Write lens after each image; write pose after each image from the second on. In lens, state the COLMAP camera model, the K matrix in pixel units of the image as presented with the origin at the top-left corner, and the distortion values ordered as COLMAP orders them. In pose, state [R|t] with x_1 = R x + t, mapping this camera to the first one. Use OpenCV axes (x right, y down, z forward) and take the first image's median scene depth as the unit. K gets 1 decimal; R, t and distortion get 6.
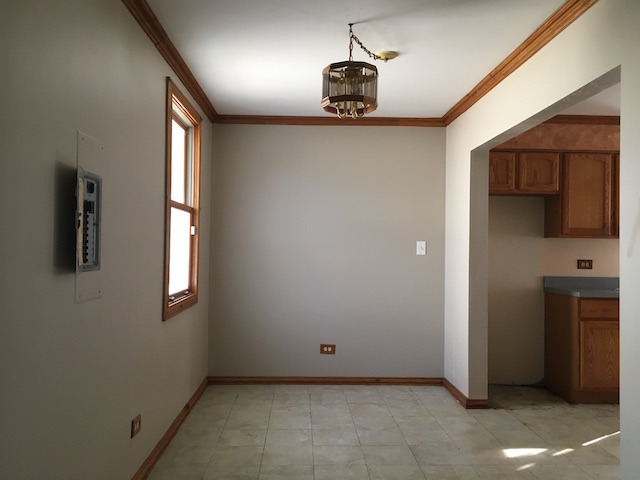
lens RADIAL K [[538.9, 0, 315.8], [0, 538.9, 238.3], [0, 0, 1]] dist [0.025749, 0.000234]
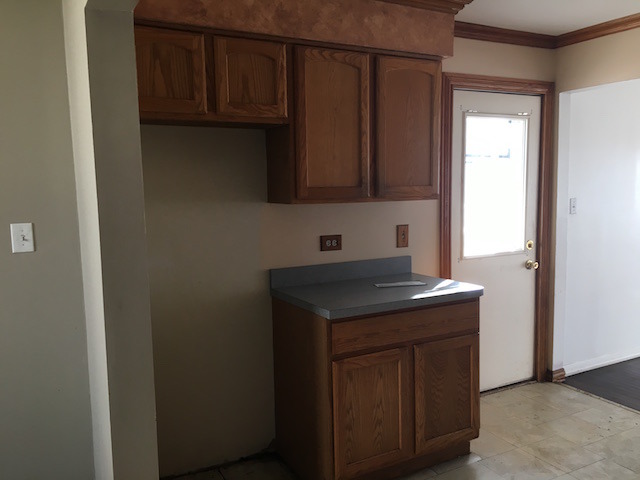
lens RADIAL K [[538.9, 0, 318.6], [0, 538.9, 242.1], [0, 0, 1]] dist [0.025749, 0.000234]
pose [[0.890128, -0.077872, 0.449009, 0.226372], [0.027390, 0.992653, 0.117858, -0.027782], [-0.454888, -0.092610, 0.885720, 0.503068]]
